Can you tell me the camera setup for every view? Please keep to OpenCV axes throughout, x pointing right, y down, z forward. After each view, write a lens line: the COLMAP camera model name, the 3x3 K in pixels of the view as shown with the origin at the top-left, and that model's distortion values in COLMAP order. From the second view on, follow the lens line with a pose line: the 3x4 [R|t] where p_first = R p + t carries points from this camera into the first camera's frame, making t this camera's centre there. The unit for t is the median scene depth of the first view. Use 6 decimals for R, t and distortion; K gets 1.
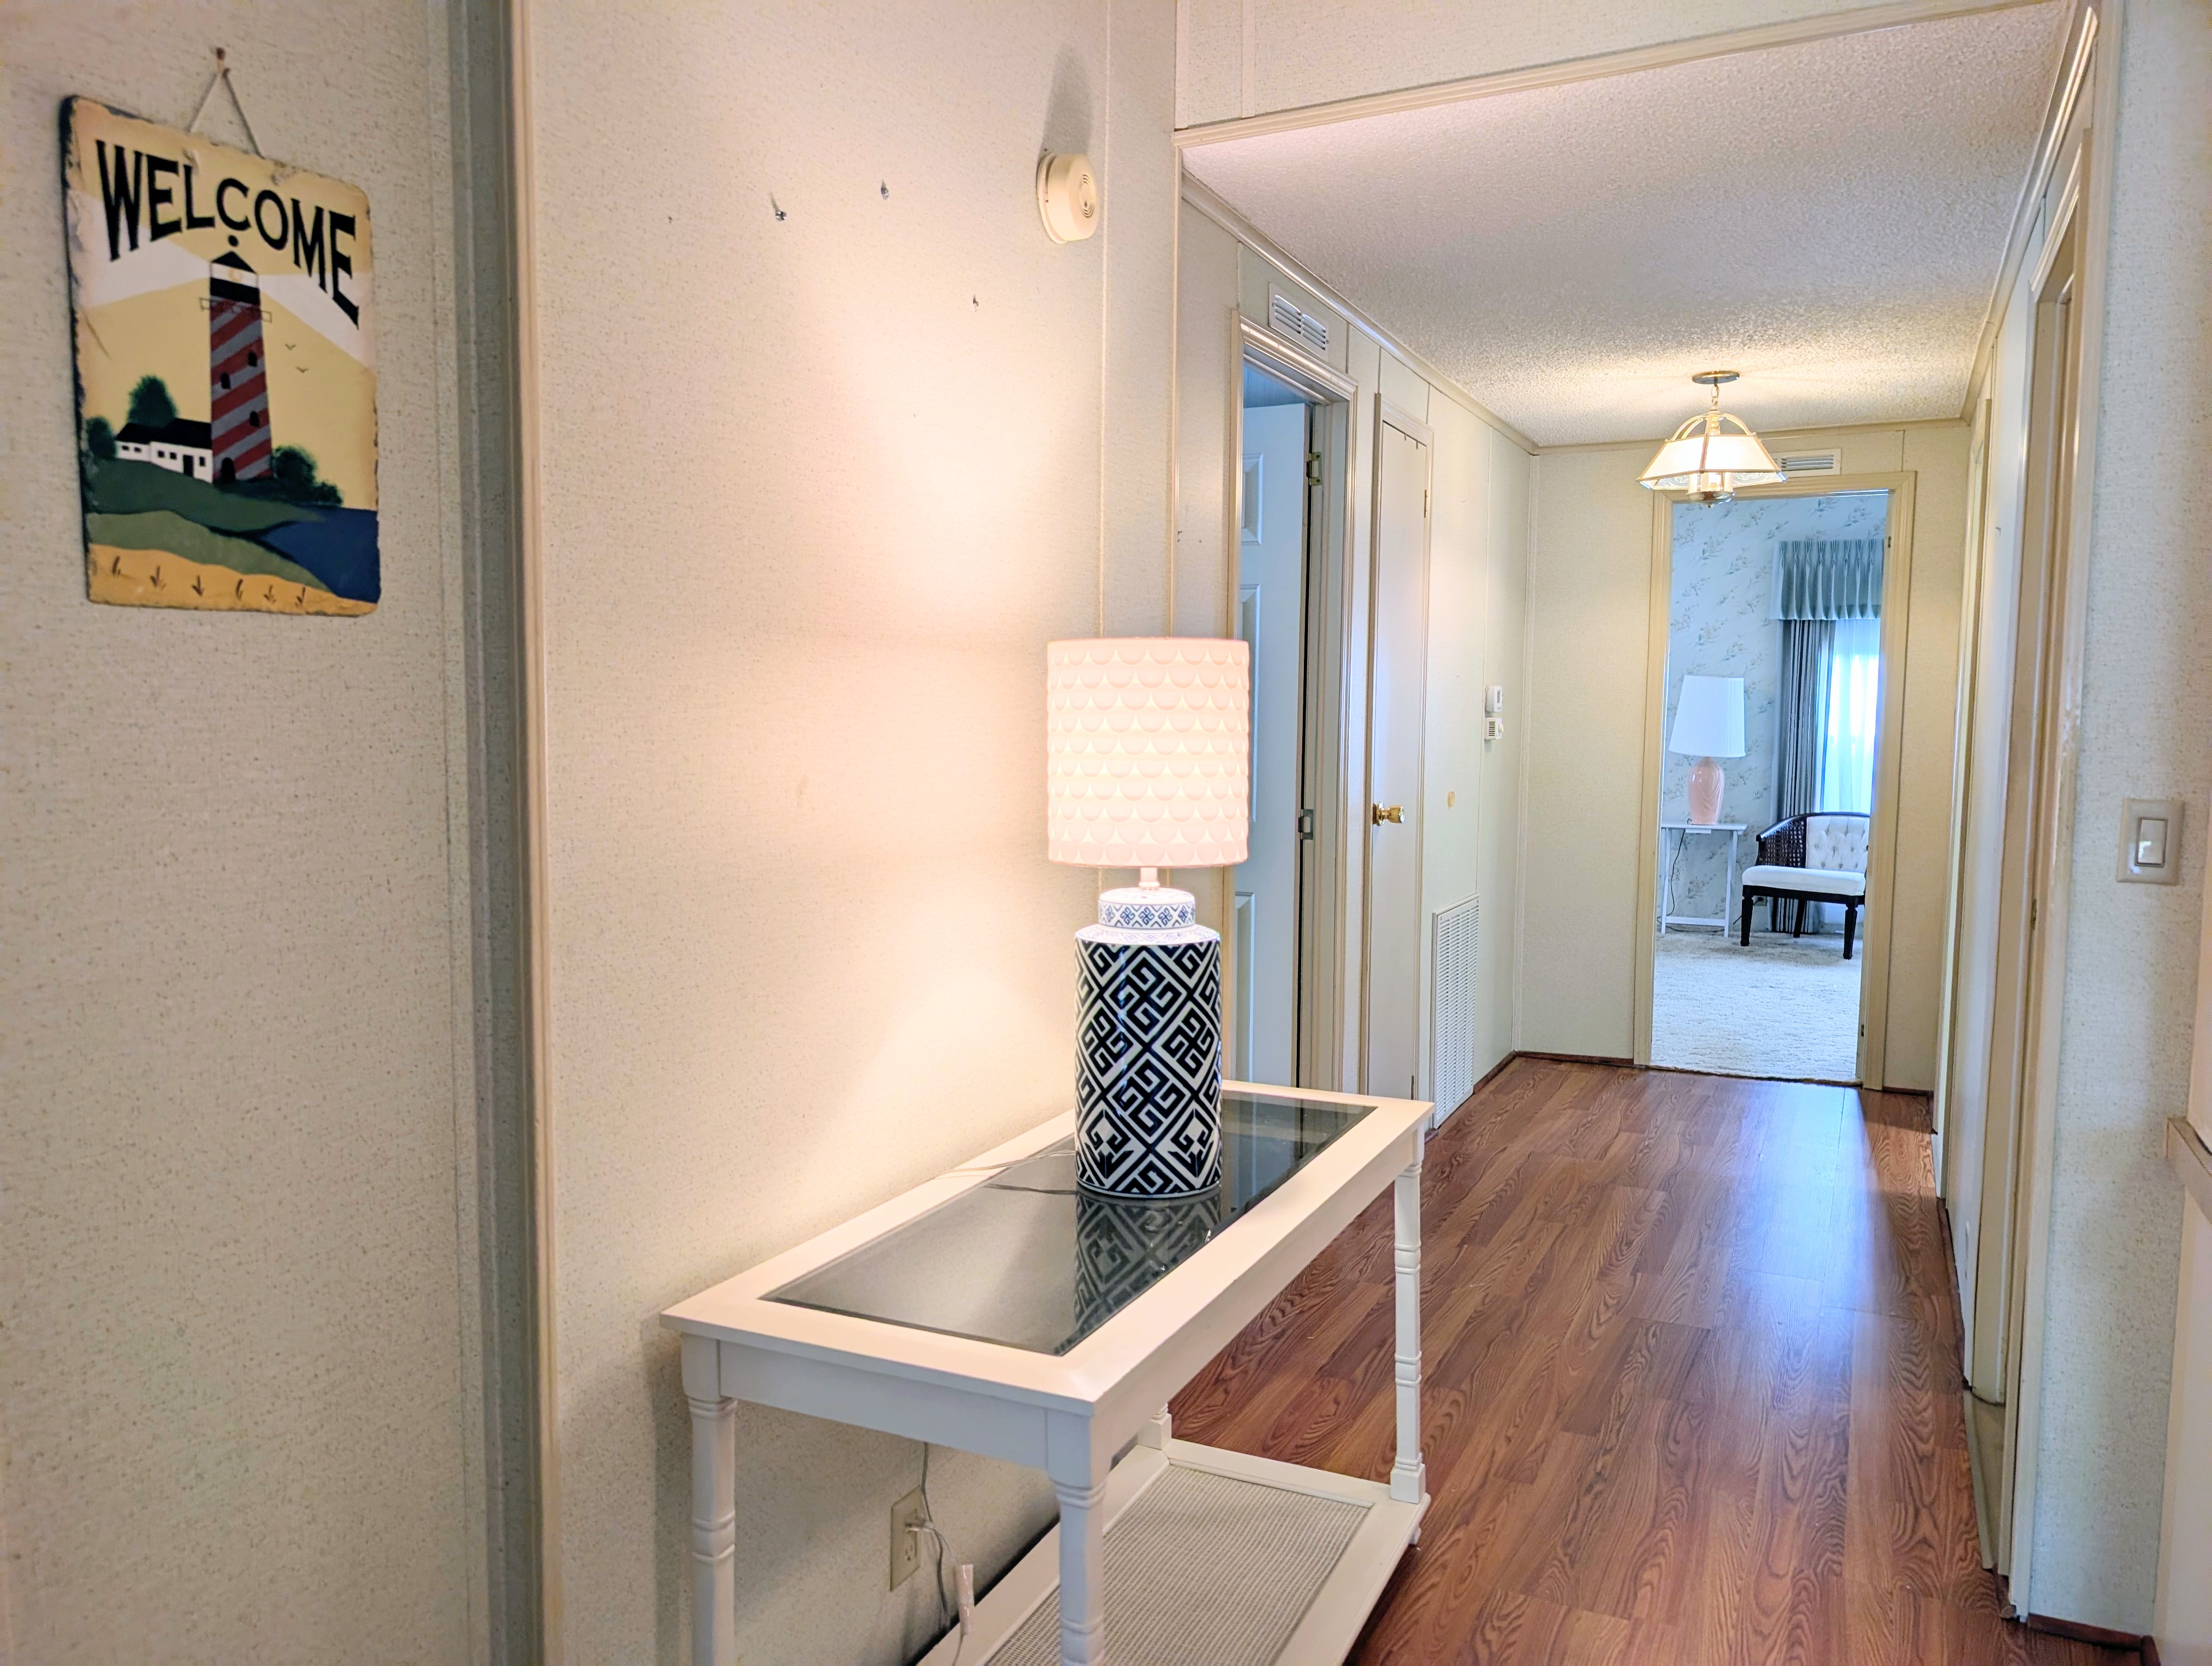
lens RADIAL K [[1588.4, 0, 1159.0], [0, 1588.4, 837.0], [0, 0, 1]] dist [0.037382, -0.002561]
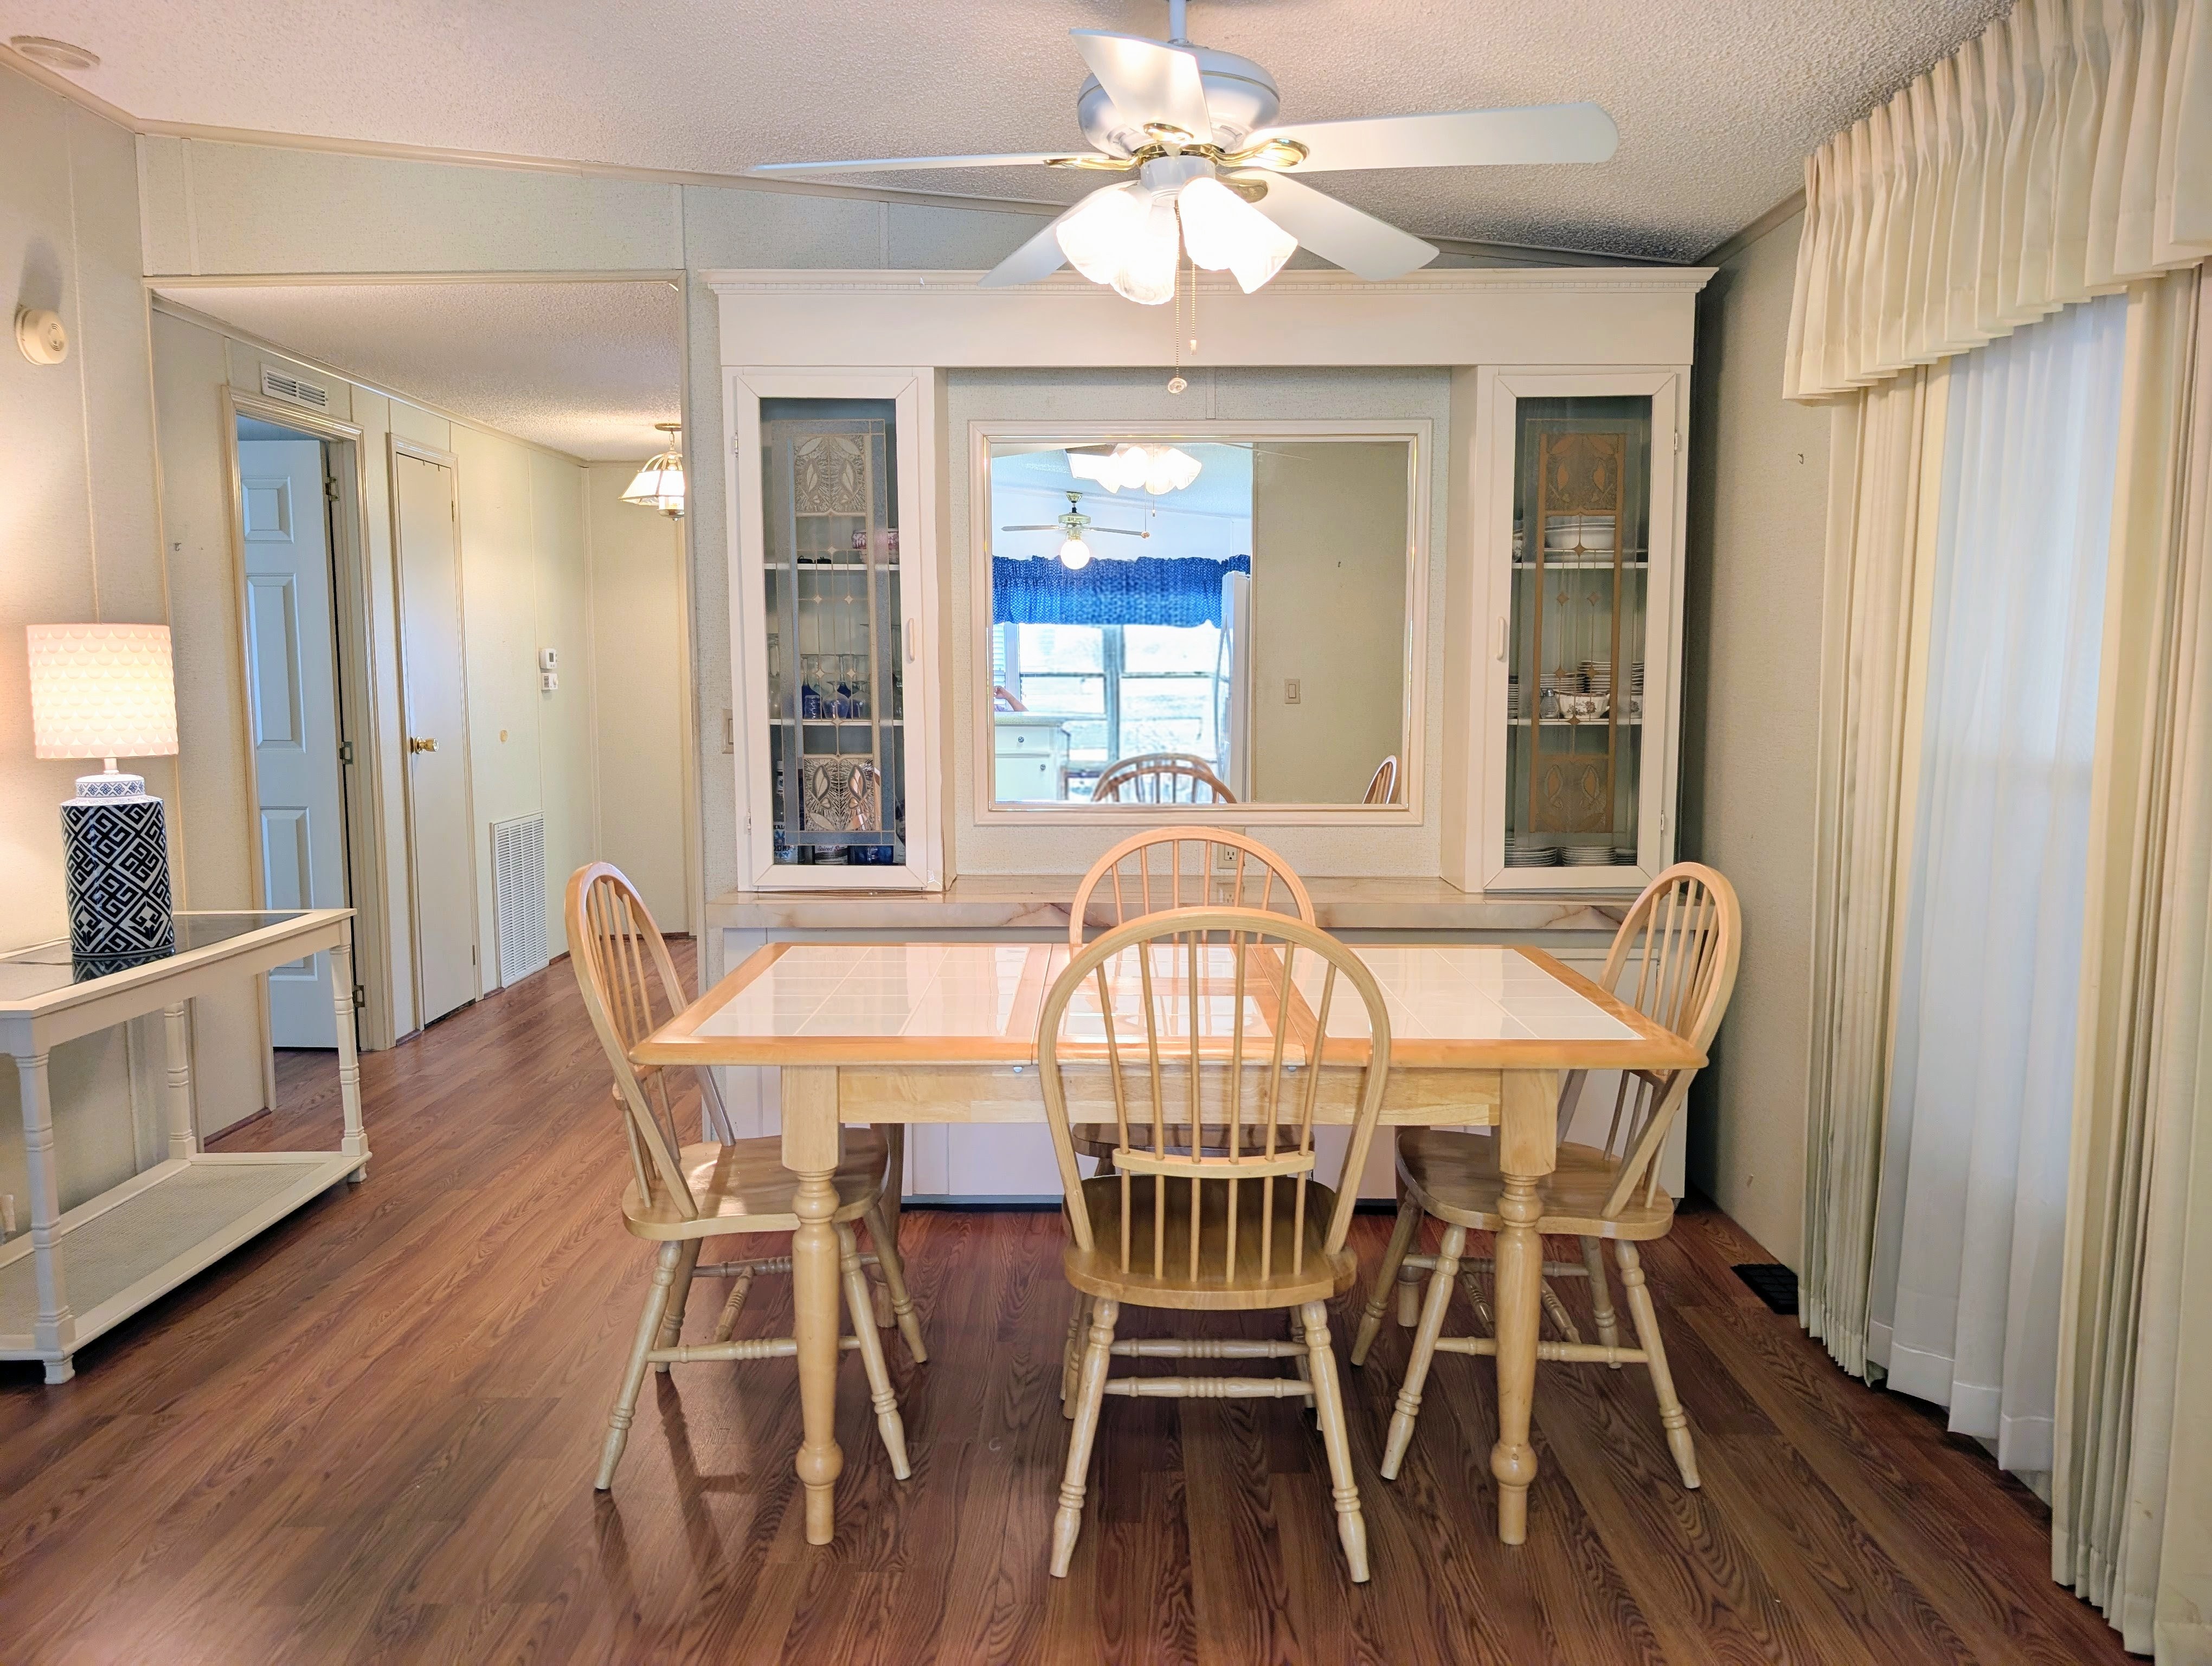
lens RADIAL K [[1562.0, 0, 1106.0], [0, 1562.0, 833.0], [0, 0, 1]] dist [0.001783, 0.000362]
pose [[0.914117, -0.053450, 0.401911, 0.291949], [0.043663, 0.998485, 0.033480, 0.086785], [-0.403092, -0.013056, 0.915067, -0.938374]]
